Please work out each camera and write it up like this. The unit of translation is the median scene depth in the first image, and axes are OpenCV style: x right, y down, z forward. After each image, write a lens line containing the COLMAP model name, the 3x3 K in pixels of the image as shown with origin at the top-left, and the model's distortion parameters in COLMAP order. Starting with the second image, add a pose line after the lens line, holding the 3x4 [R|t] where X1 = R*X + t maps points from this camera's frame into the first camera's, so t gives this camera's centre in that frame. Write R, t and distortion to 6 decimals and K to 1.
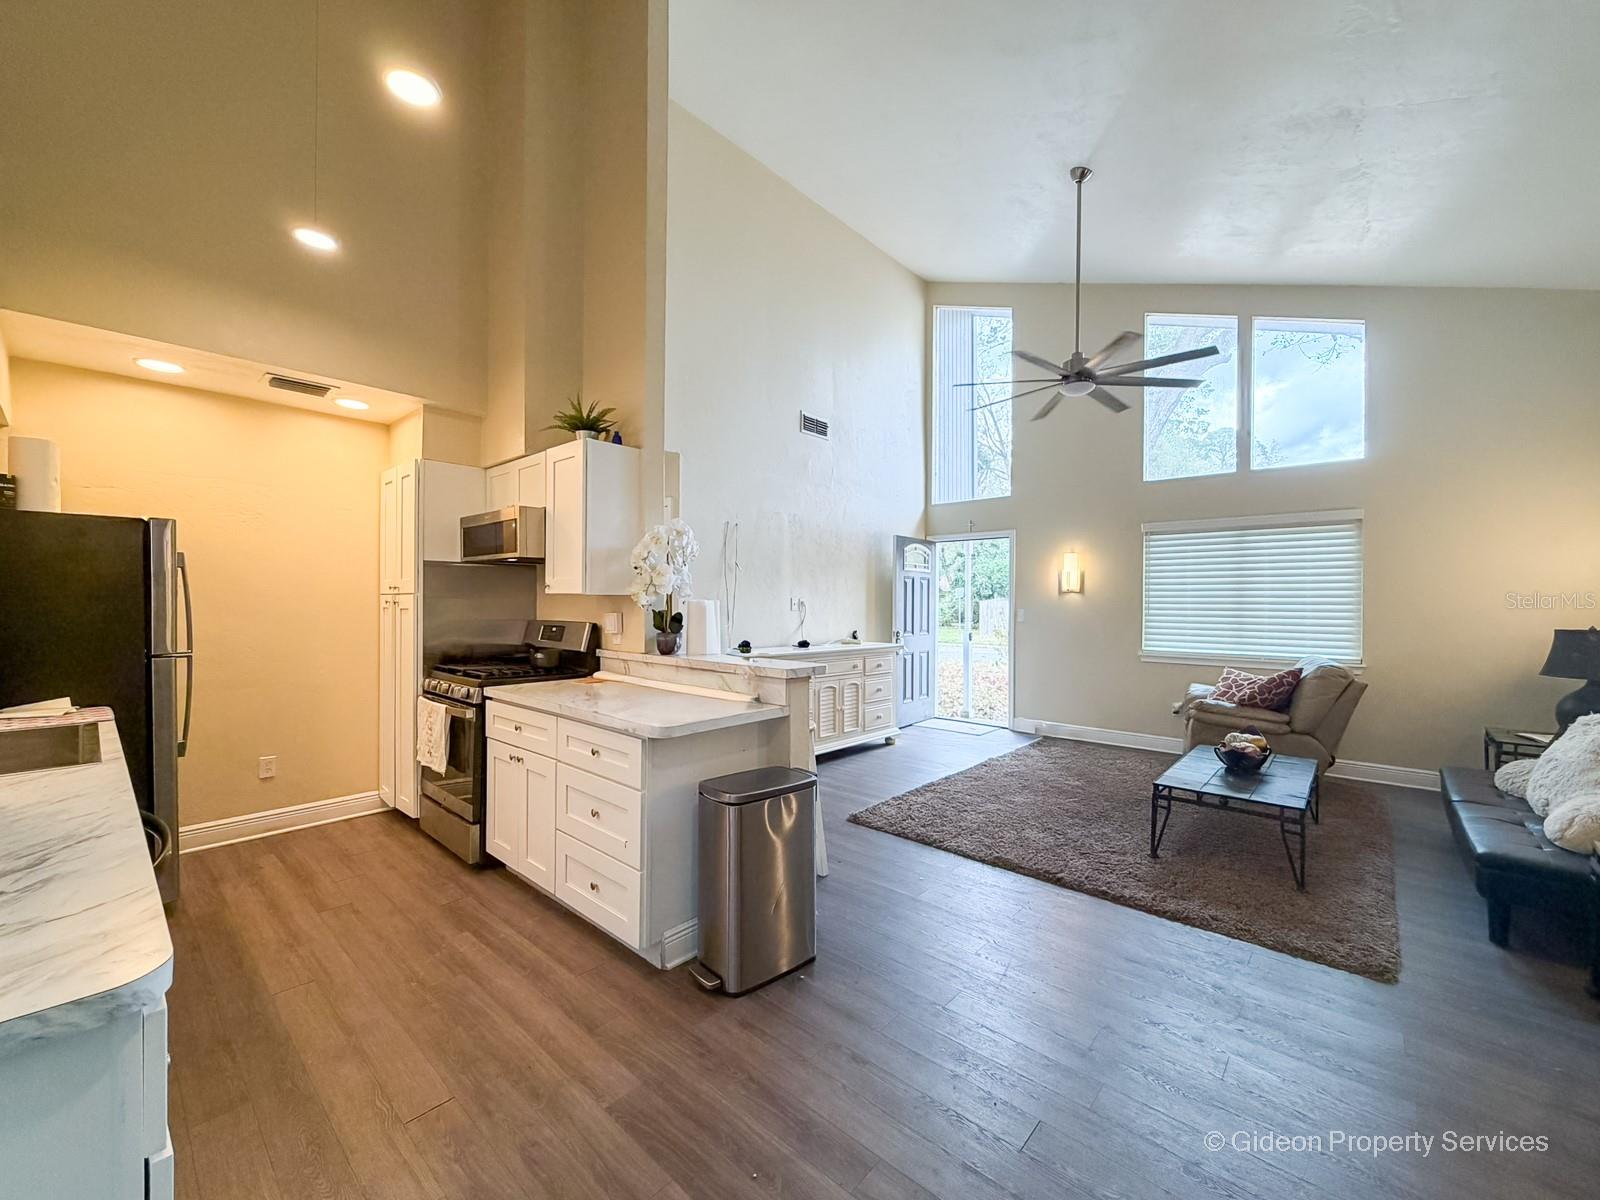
lens RADIAL K [[642.5, 0, 807.8], [0, 642.5, 600.9], [0, 0, 1]] dist [-0.001928, 0.000775]
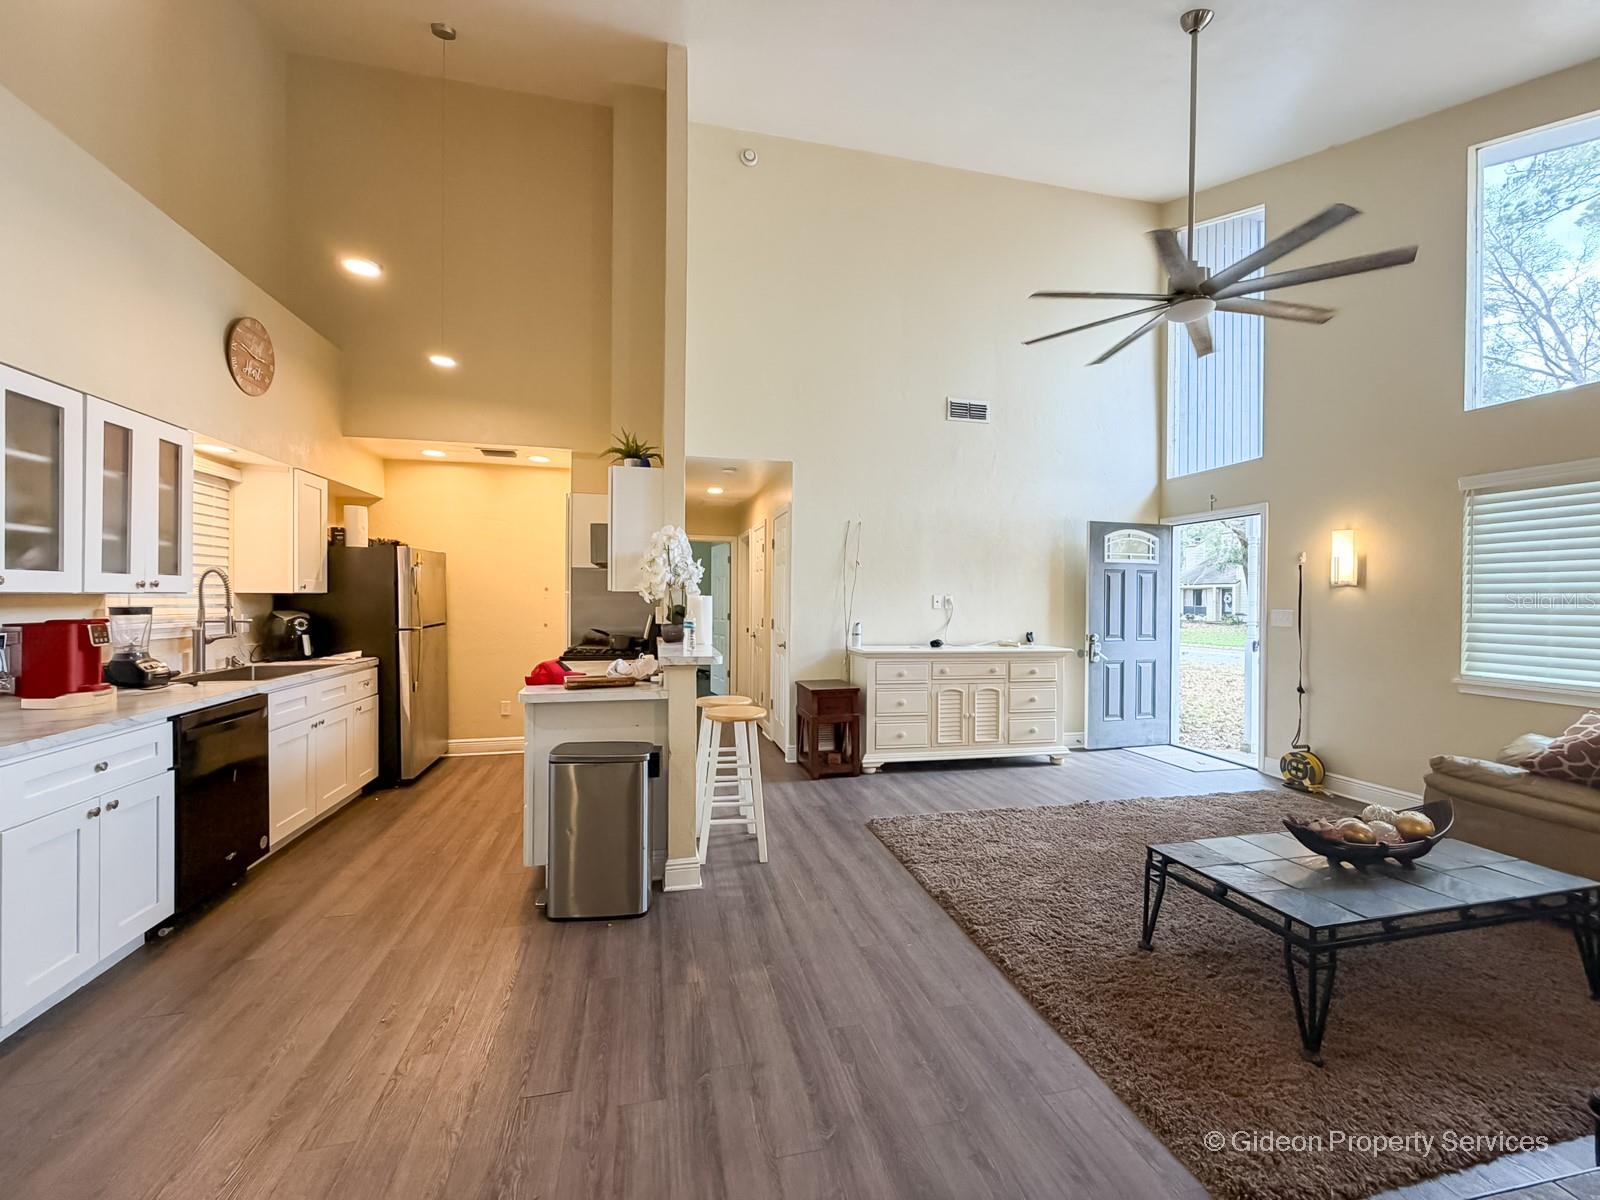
lens RADIAL K [[642.5, 0, 803.1], [0, 642.5, 600.7], [0, 0, 1]] dist [-0.001928, 0.000775]
pose [[0.820010, 0.001729, -0.572346, 0.589903], [-0.001888, 0.999998, 0.000315, 0.006004], [0.572346, 0.000822, 0.820012, 0.167420]]
